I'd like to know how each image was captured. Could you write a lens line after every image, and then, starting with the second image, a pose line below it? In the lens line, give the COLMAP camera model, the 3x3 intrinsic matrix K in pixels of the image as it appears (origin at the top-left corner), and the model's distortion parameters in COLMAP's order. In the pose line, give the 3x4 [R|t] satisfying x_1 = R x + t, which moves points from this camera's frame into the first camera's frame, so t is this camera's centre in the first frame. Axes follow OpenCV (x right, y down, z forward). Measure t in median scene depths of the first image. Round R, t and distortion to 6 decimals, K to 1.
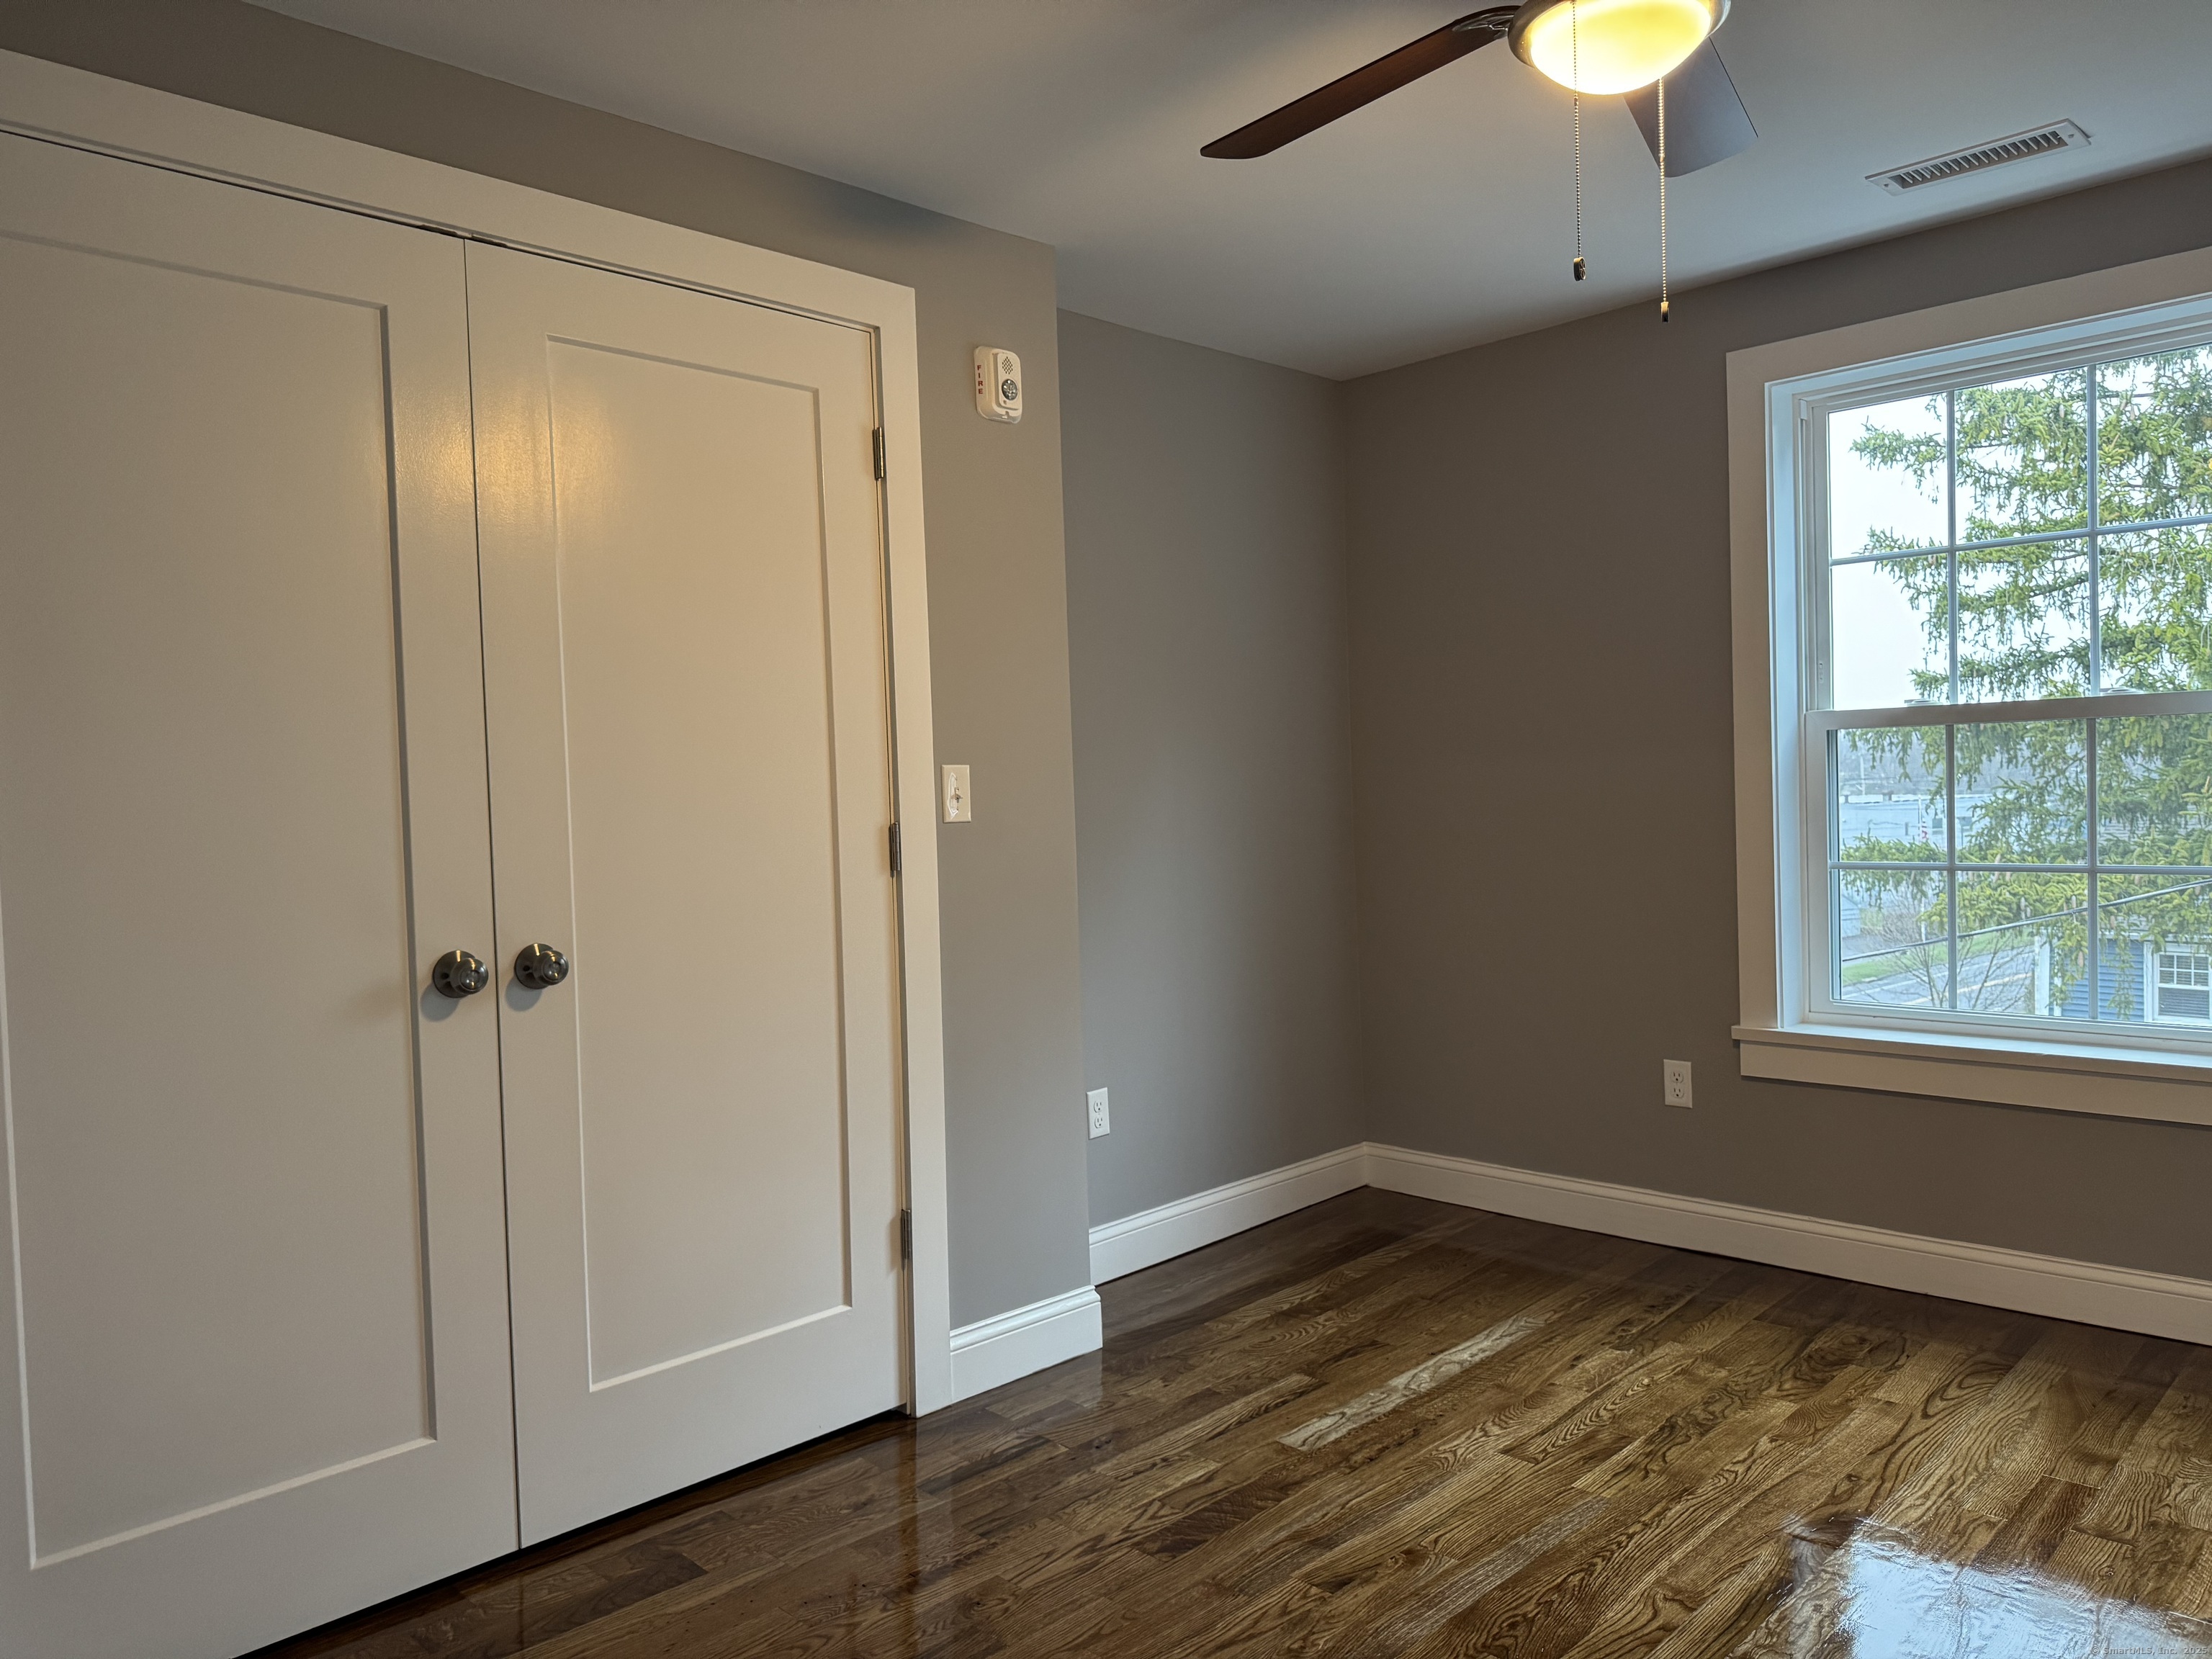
lens RADIAL K [[1546.9, 0, 1112.6], [0, 1546.9, 831.7], [0, 0, 1]] dist [0.168368, -0.369023]
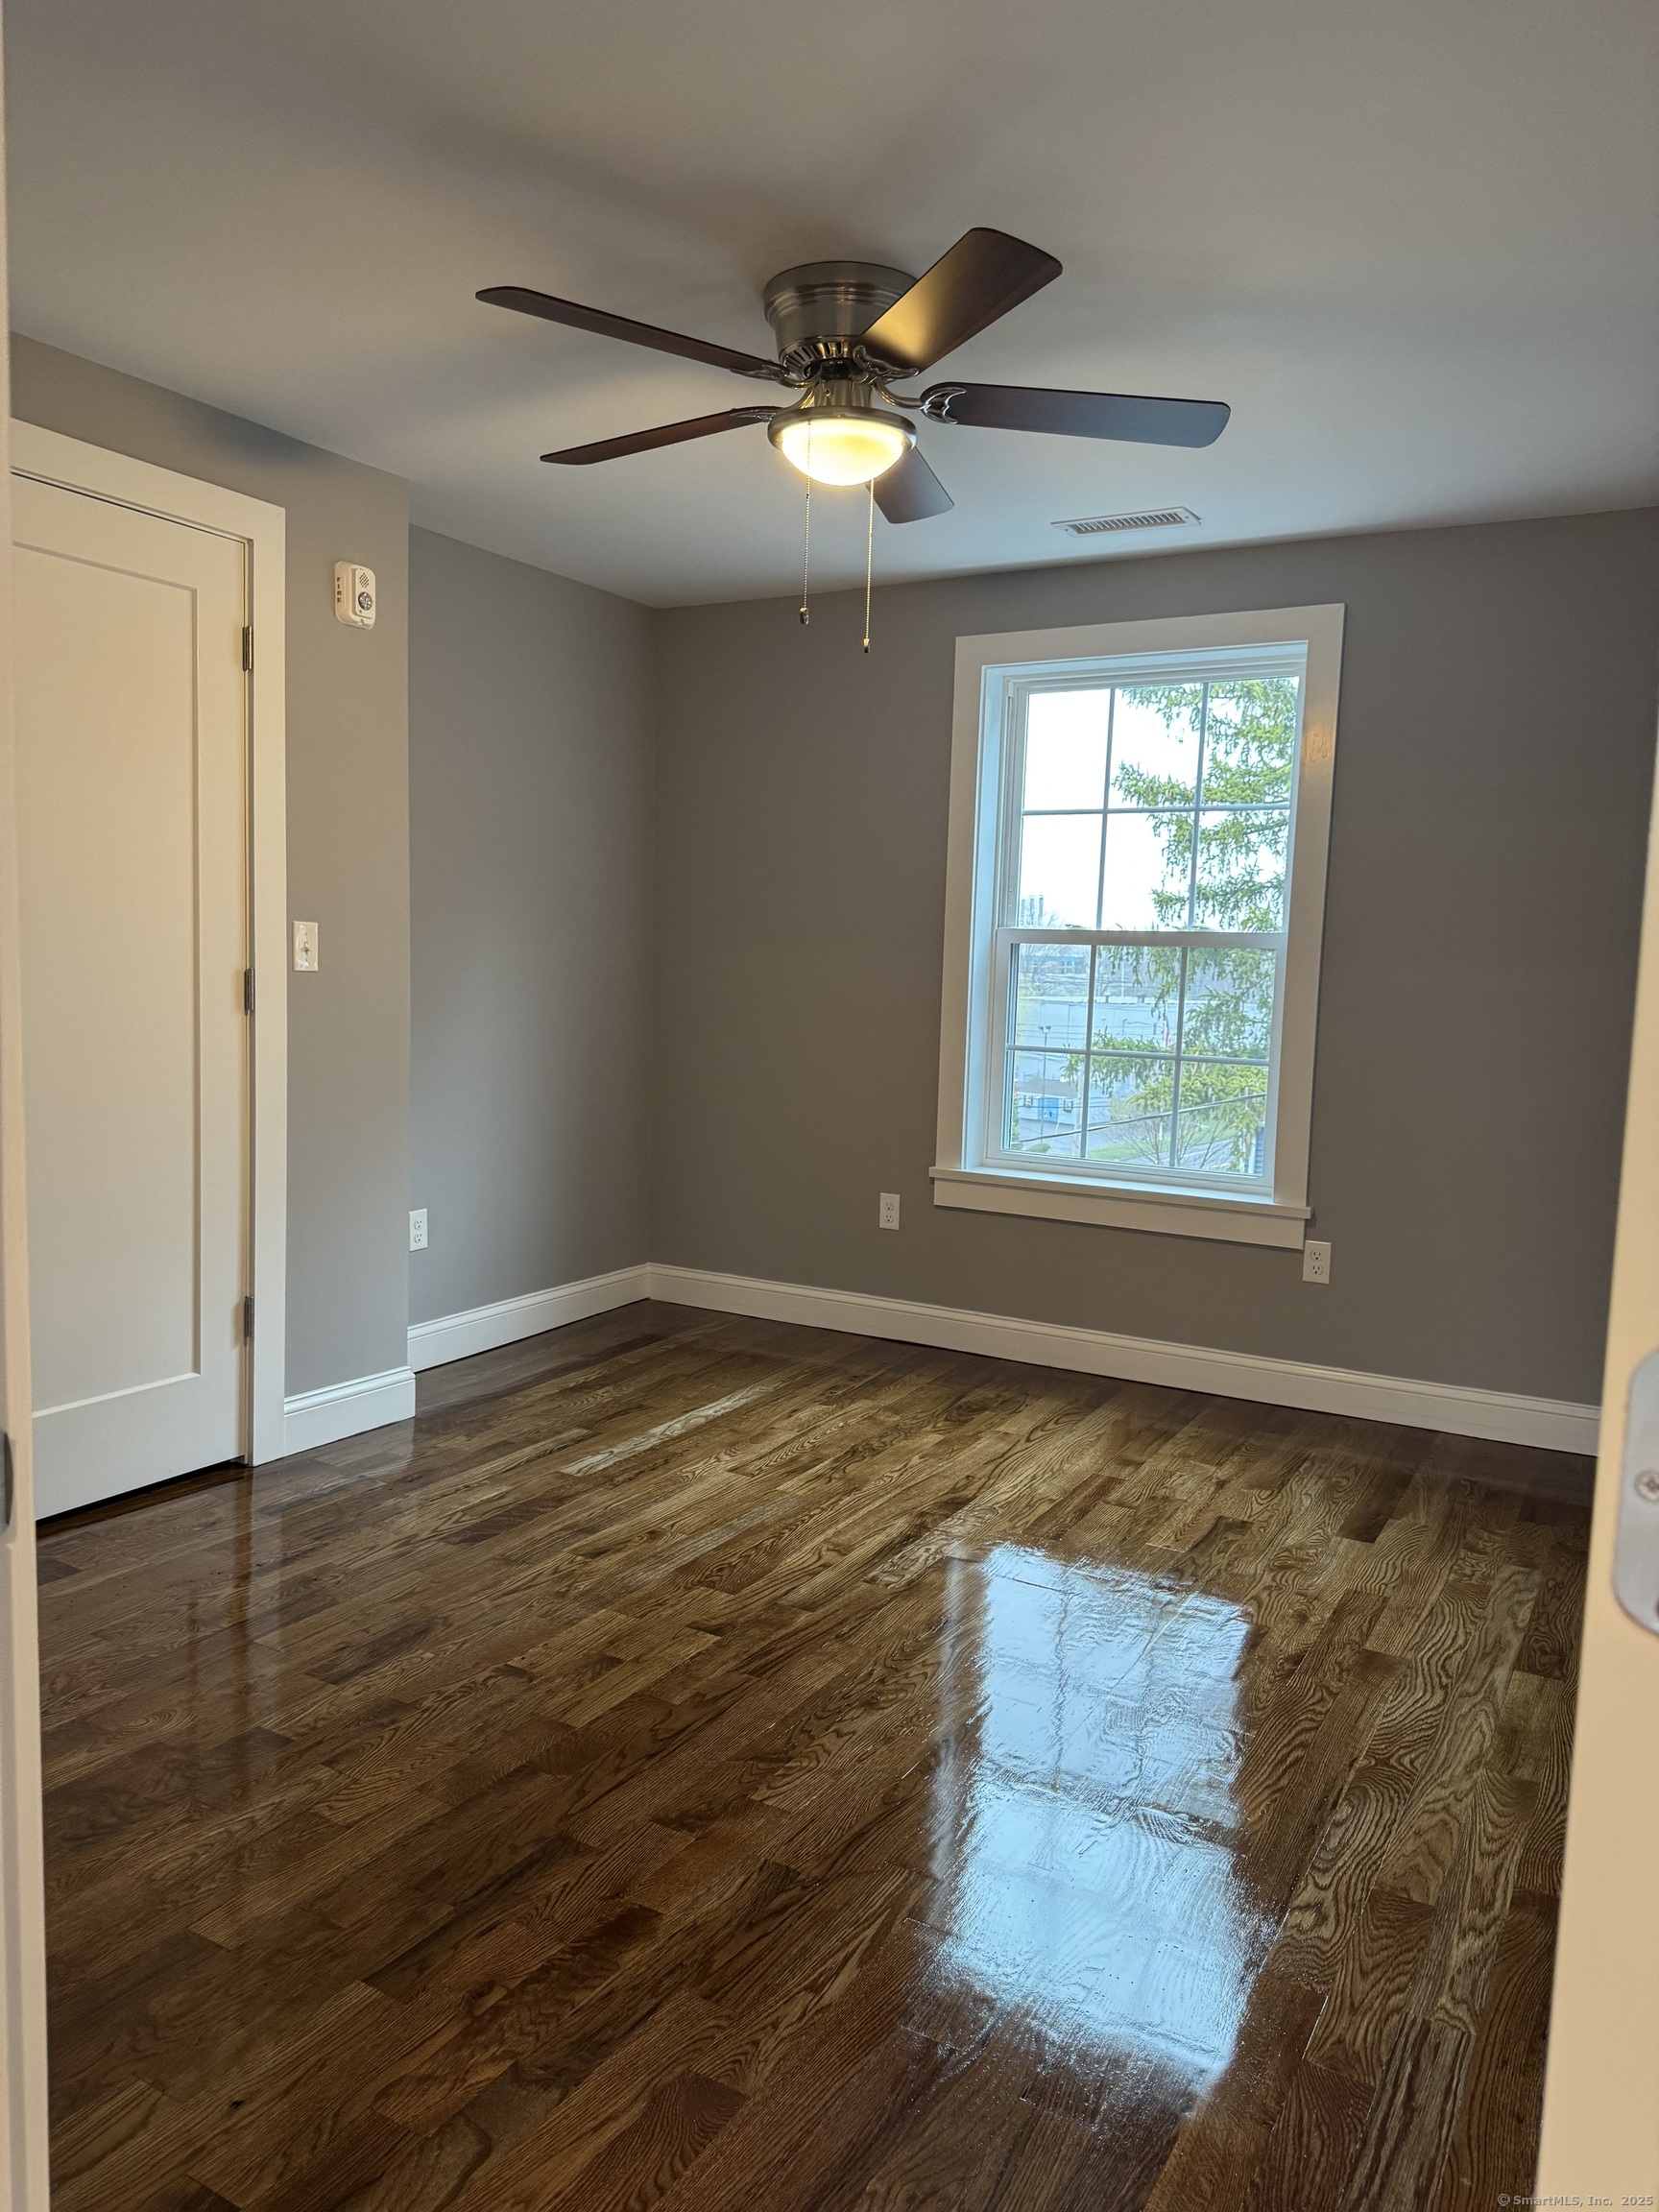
lens RADIAL K [[1546.9, 0, 838.7], [0, 1546.9, 1114.9], [0, 0, 1]] dist [0.168368, -0.369023]
pose [[0.964537, 0.037960, 0.261202, -0.017928], [-0.056726, 0.996292, 0.064682, 0.002362], [-0.257778, -0.077205, 0.963115, -0.252384]]
